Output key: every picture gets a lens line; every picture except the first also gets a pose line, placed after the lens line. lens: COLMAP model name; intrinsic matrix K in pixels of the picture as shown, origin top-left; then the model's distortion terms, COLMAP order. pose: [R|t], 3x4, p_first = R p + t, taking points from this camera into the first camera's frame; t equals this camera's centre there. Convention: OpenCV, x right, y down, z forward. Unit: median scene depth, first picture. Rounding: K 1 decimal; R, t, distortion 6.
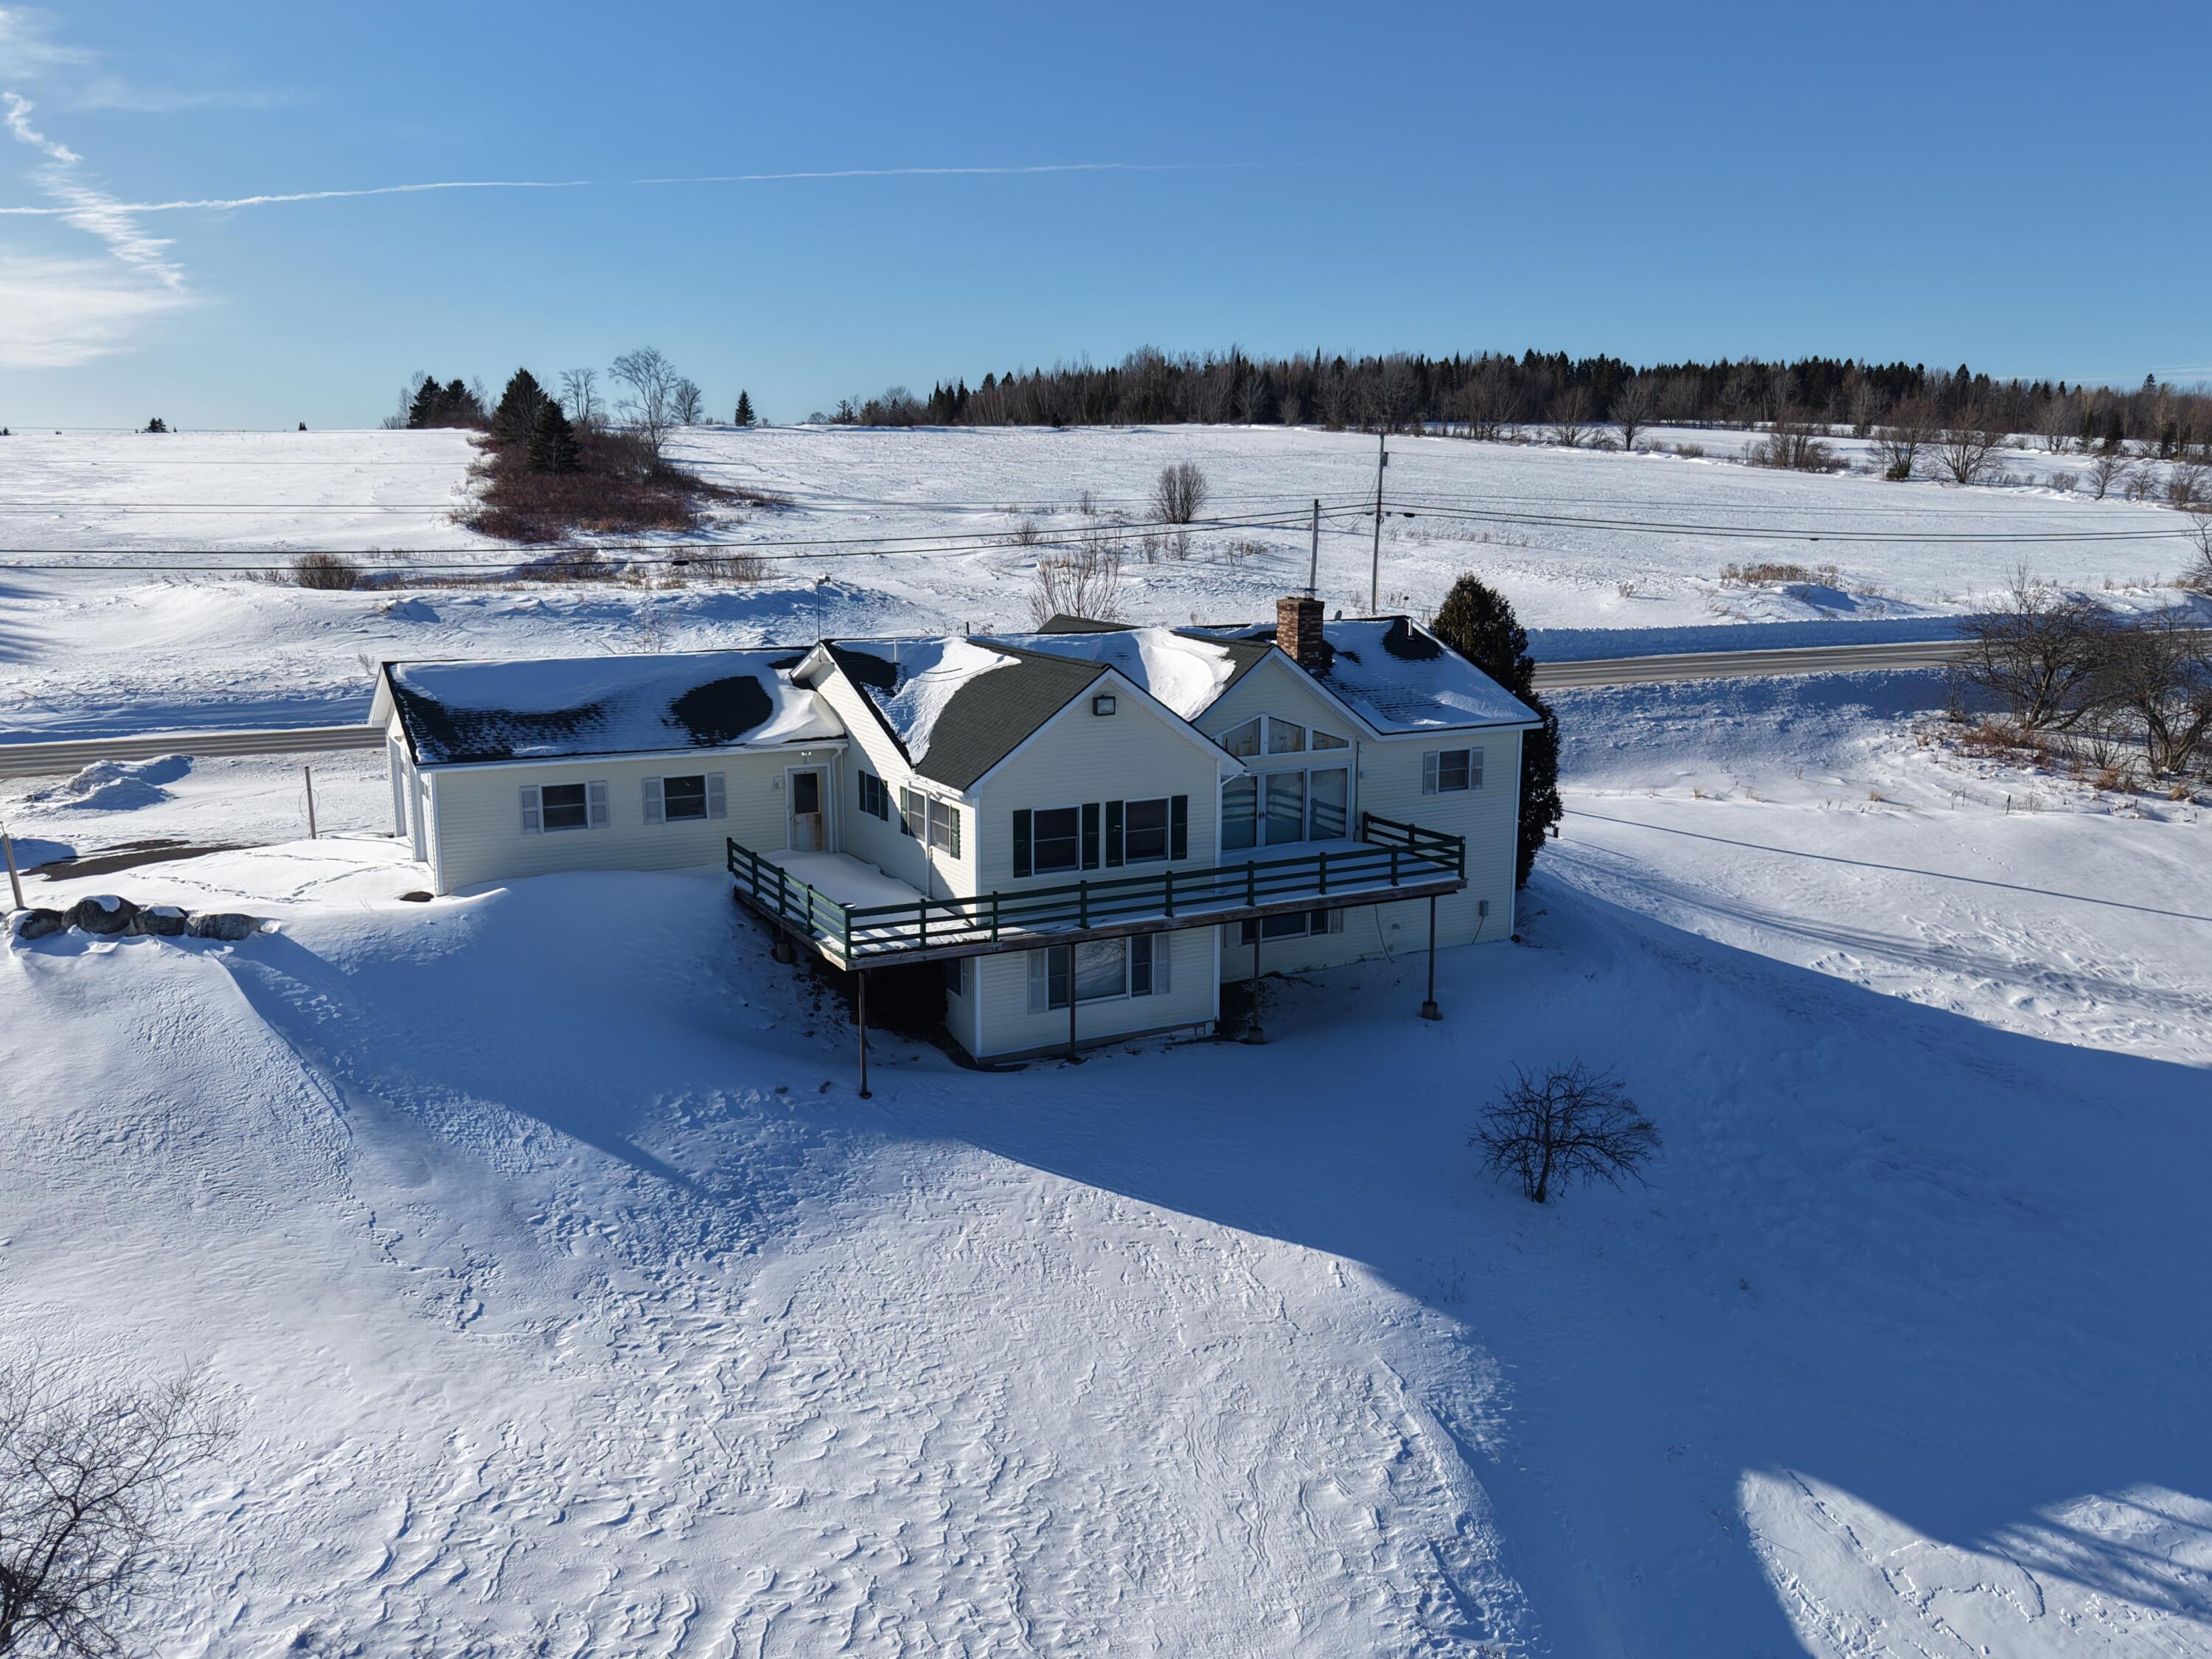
lens RADIAL K [[1776.7, 0, 1114.1], [0, 1776.7, 820.3], [0, 0, 1]] dist [0.054524, -0.096718]
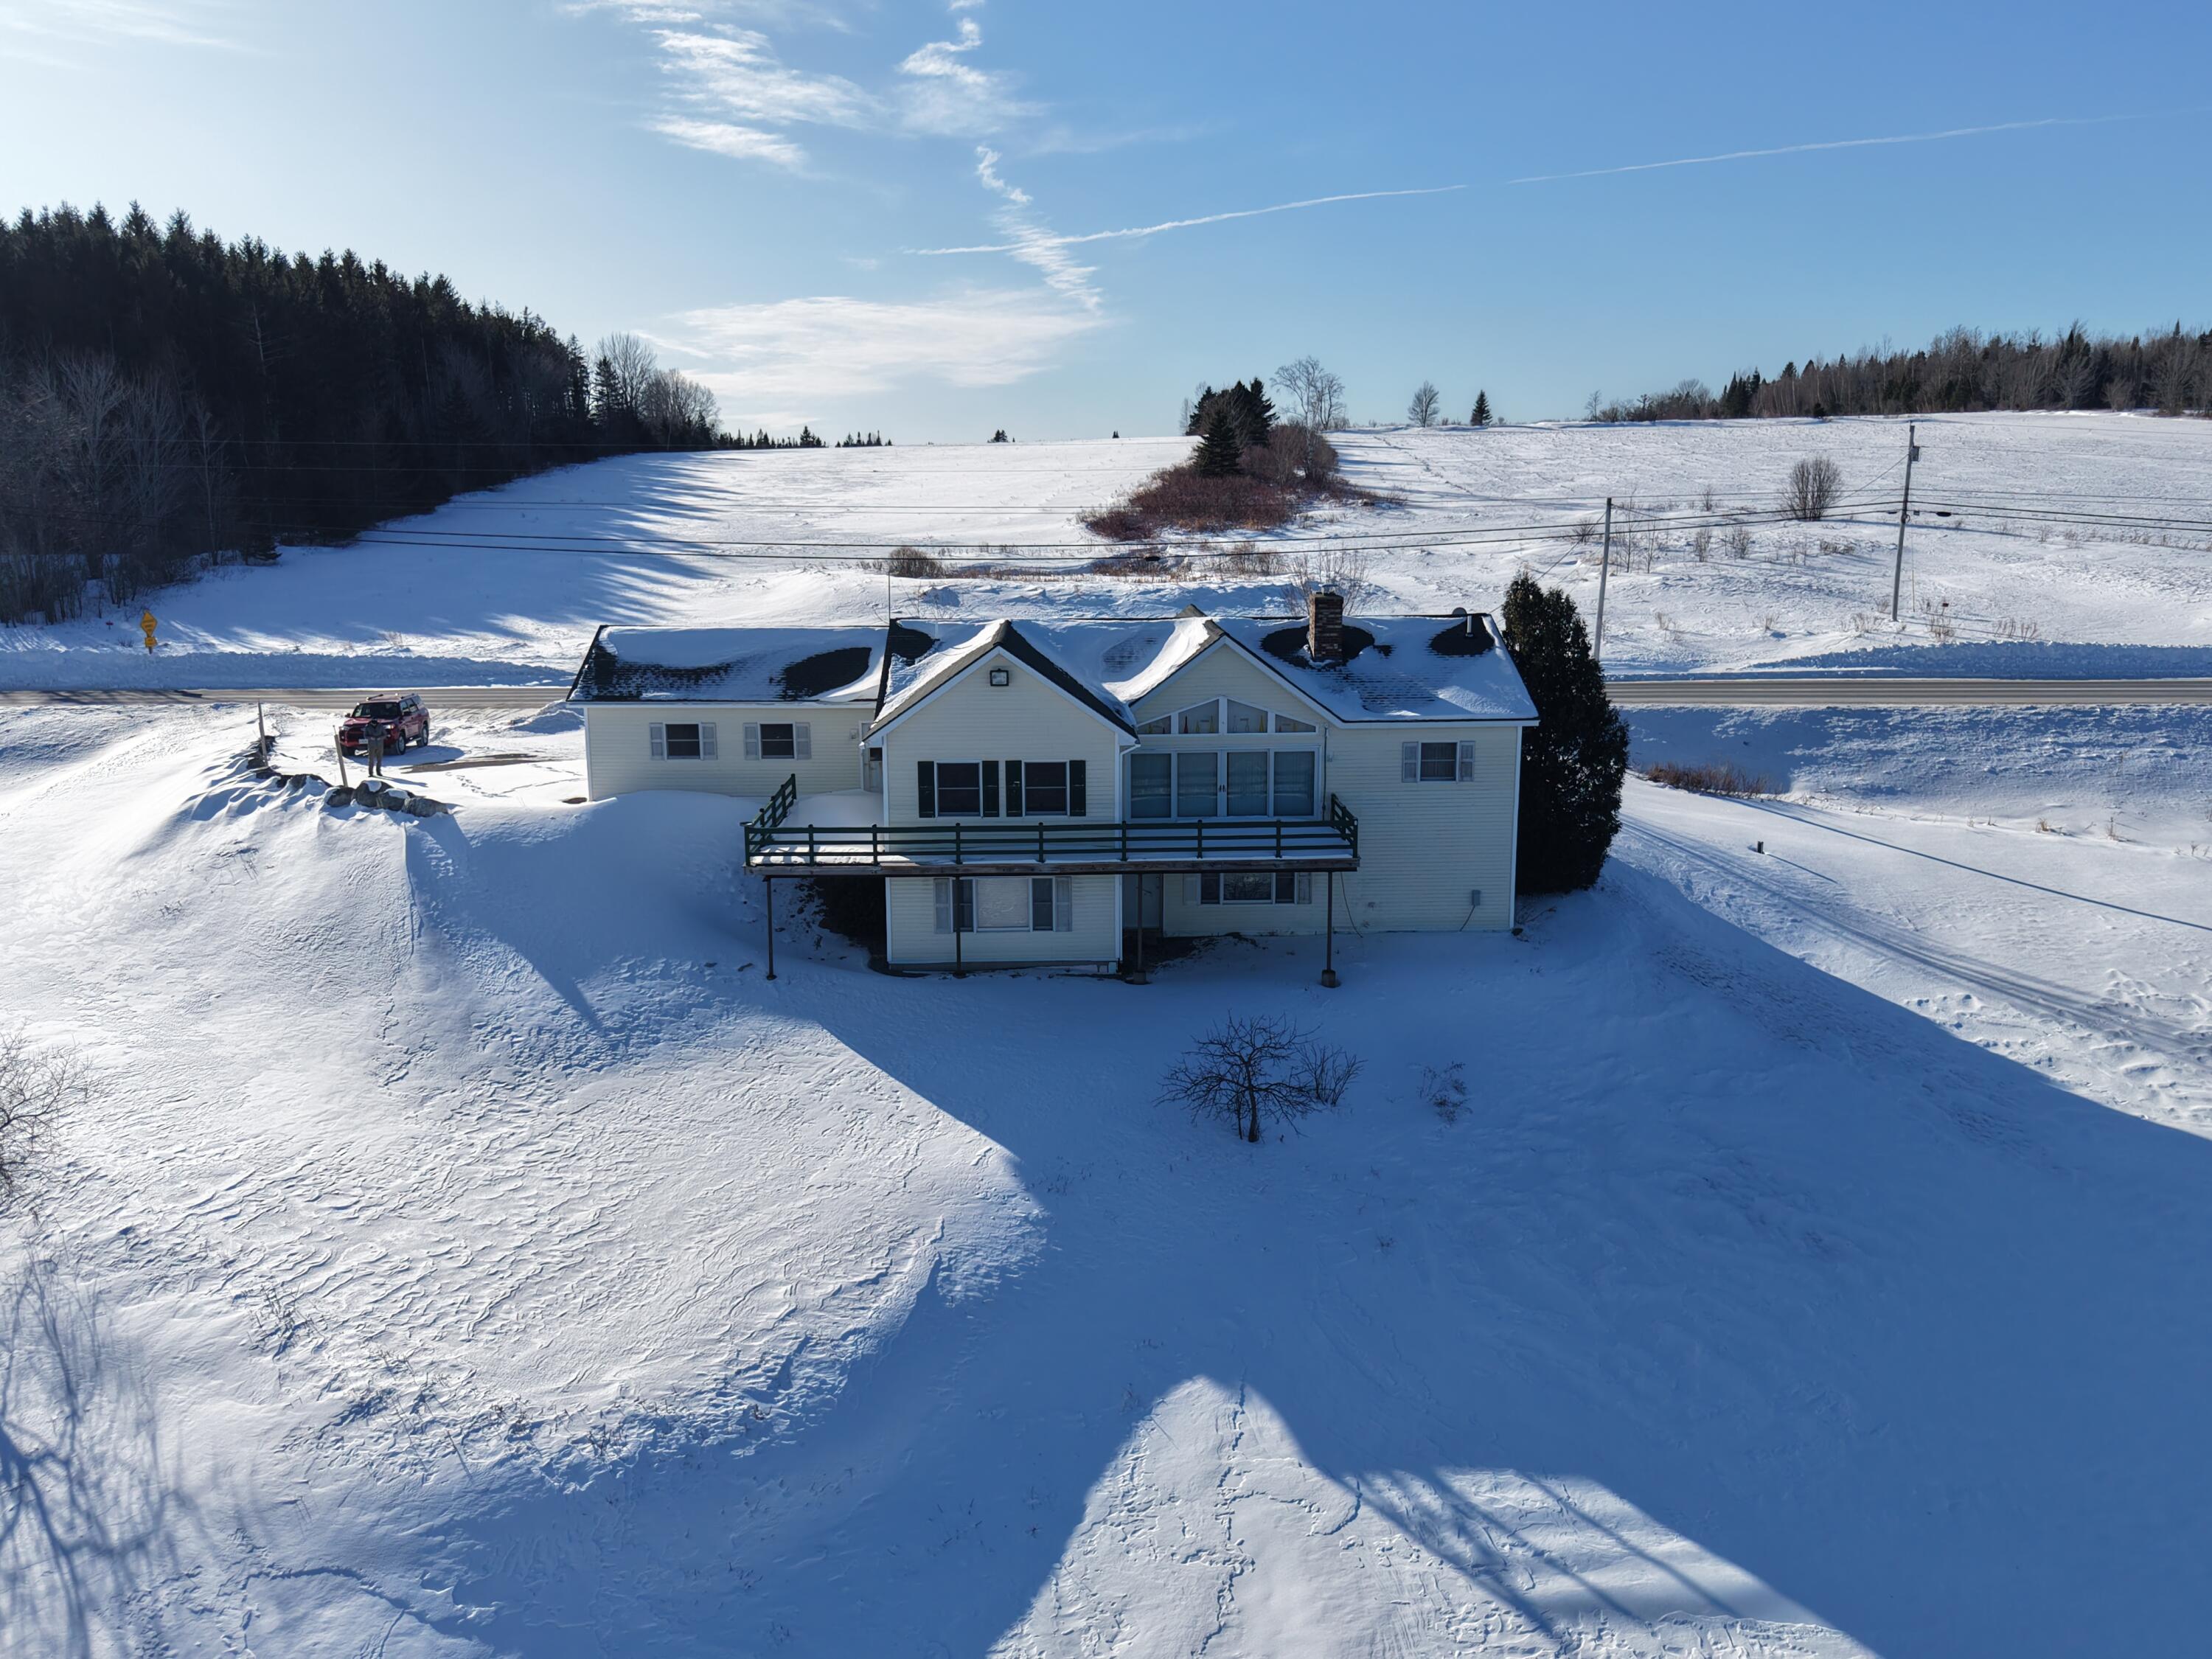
lens RADIAL K [[1776.7, 0, 1114.1], [0, 1776.7, 820.3], [0, 0, 1]] dist [0.054524, -0.096718]
pose [[0.897607, 0.077234, -0.433977, 0.461196], [-0.076698, 0.996878, 0.018775, 0.001303], [0.434072, 0.016433, 0.900728, -0.021384]]
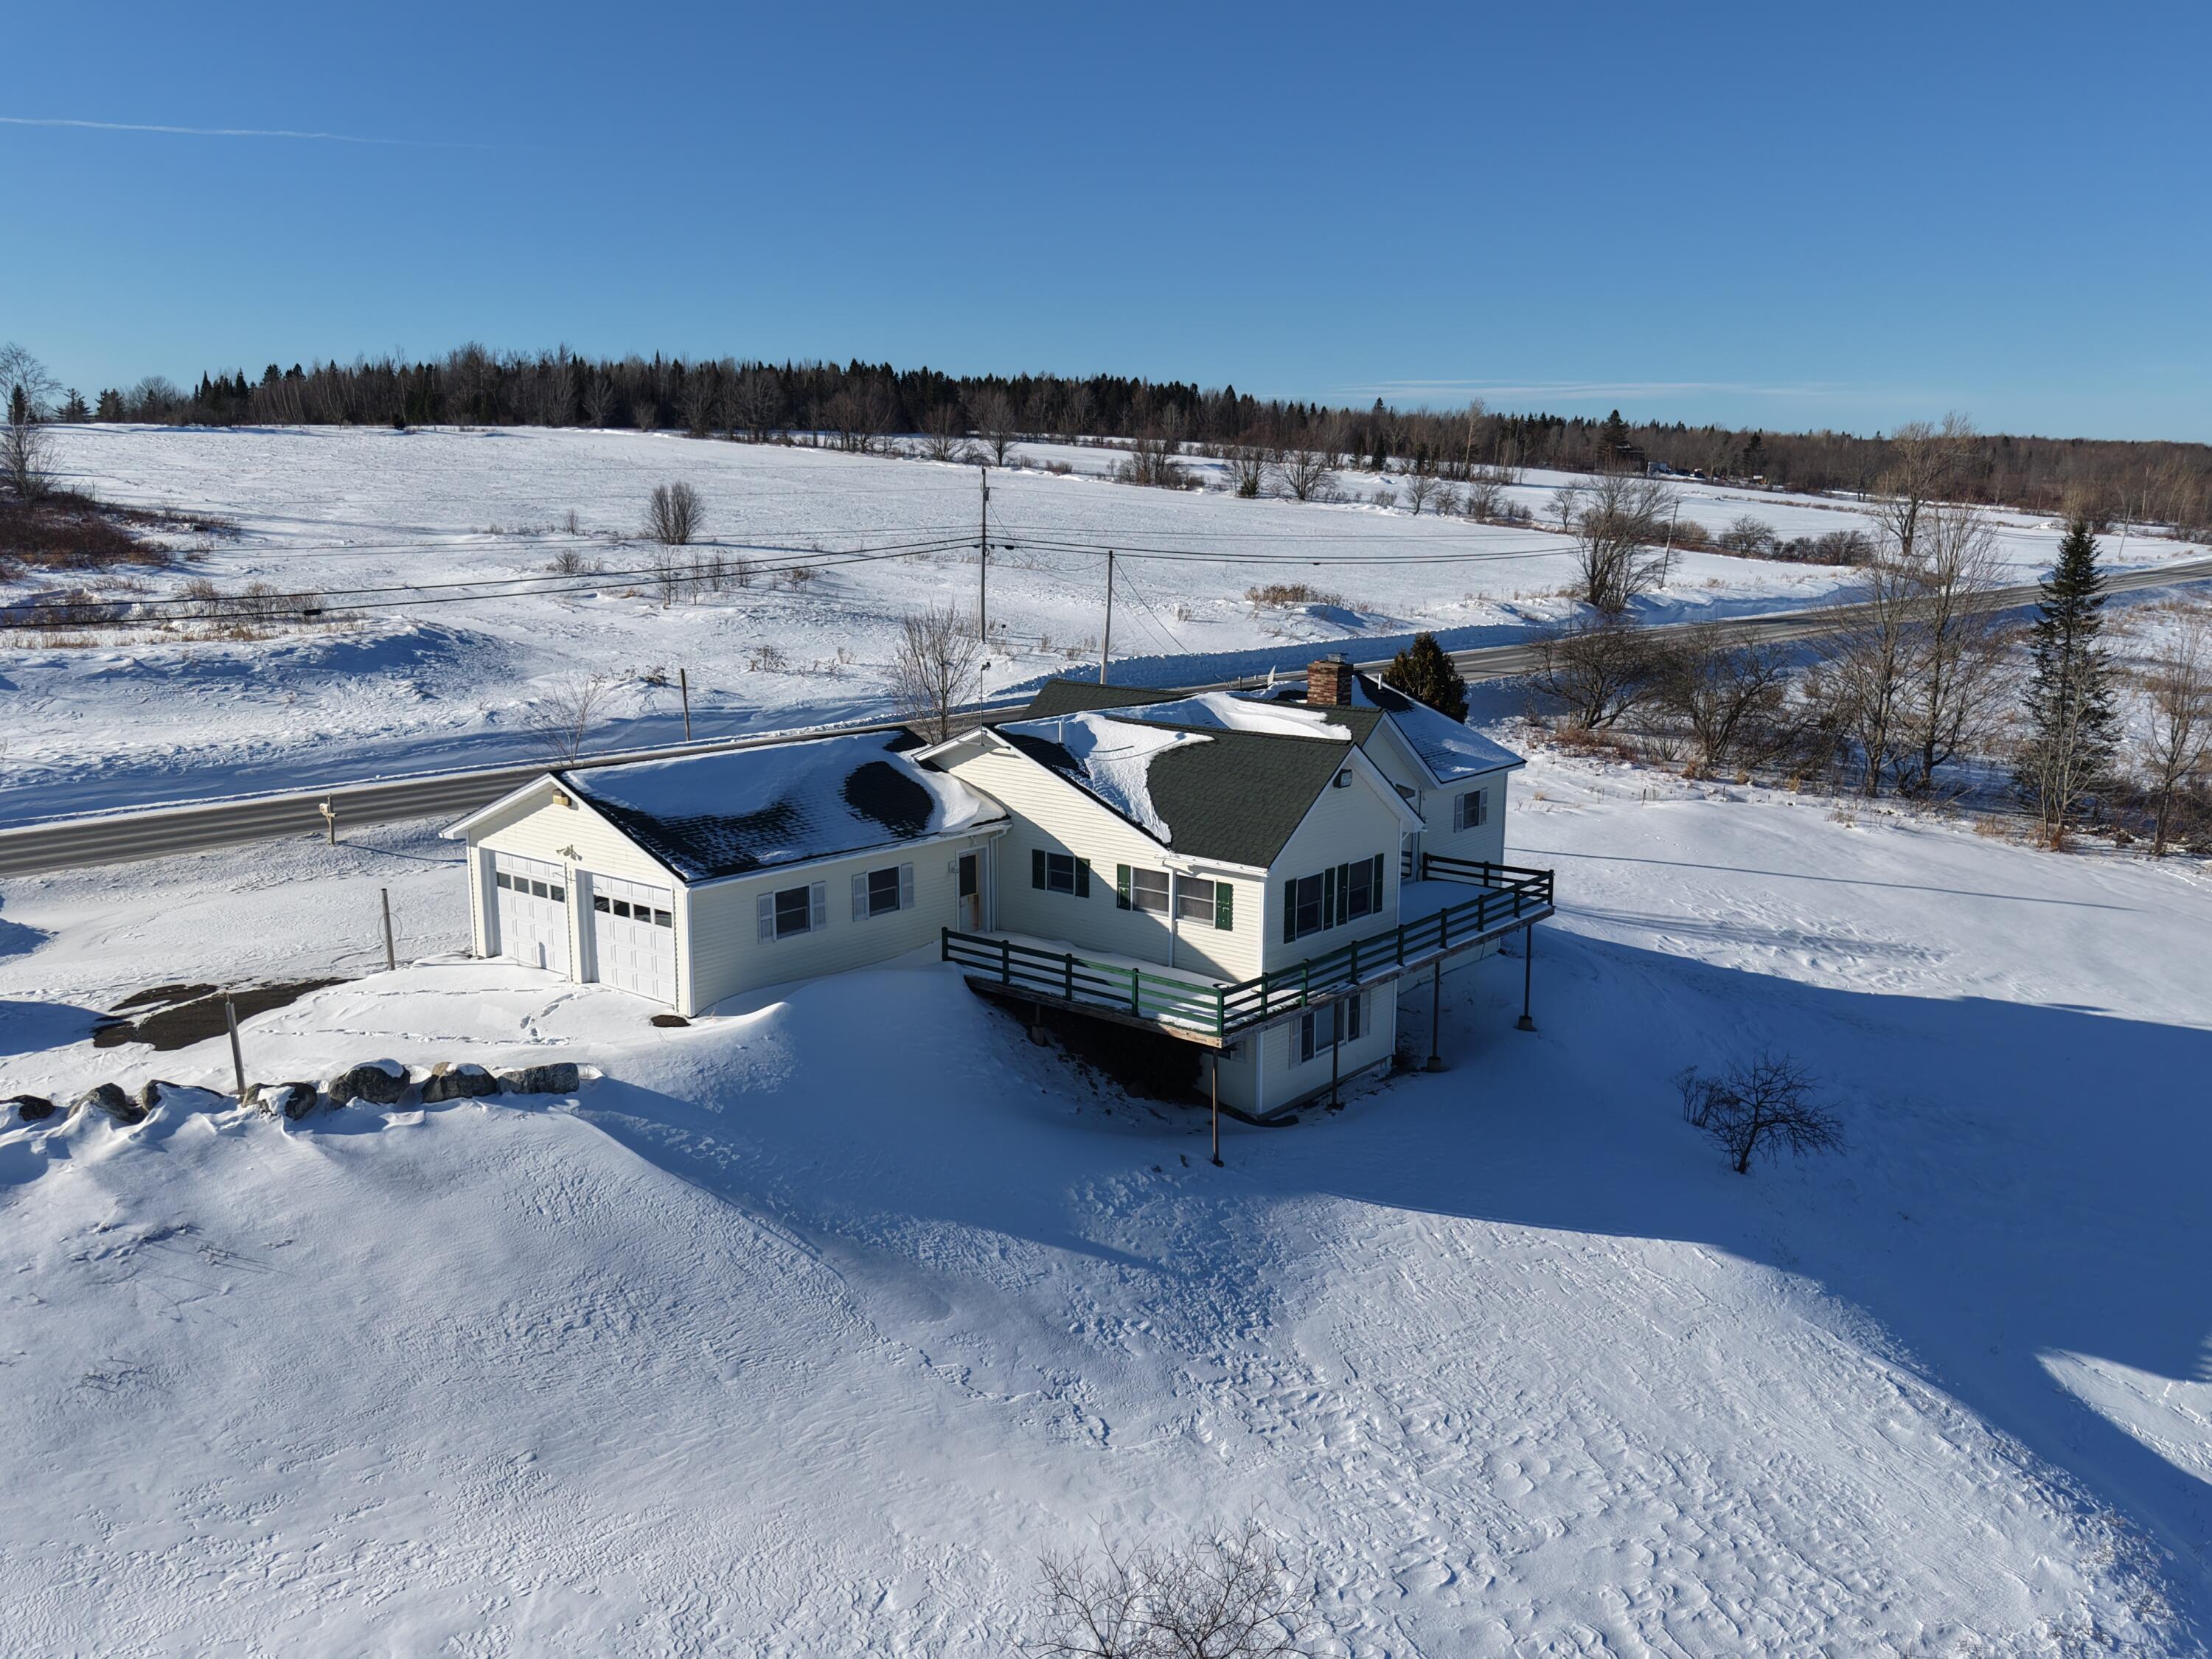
lens RADIAL K [[1776.7, 0, 1114.1], [0, 1776.7, 820.3], [0, 0, 1]] dist [0.054524, -0.096718]
pose [[0.922518, -0.066678, 0.380150, -0.438790], [0.066577, 0.997691, 0.013430, -0.050227], [-0.380168, 0.012920, 0.924827, 0.034011]]
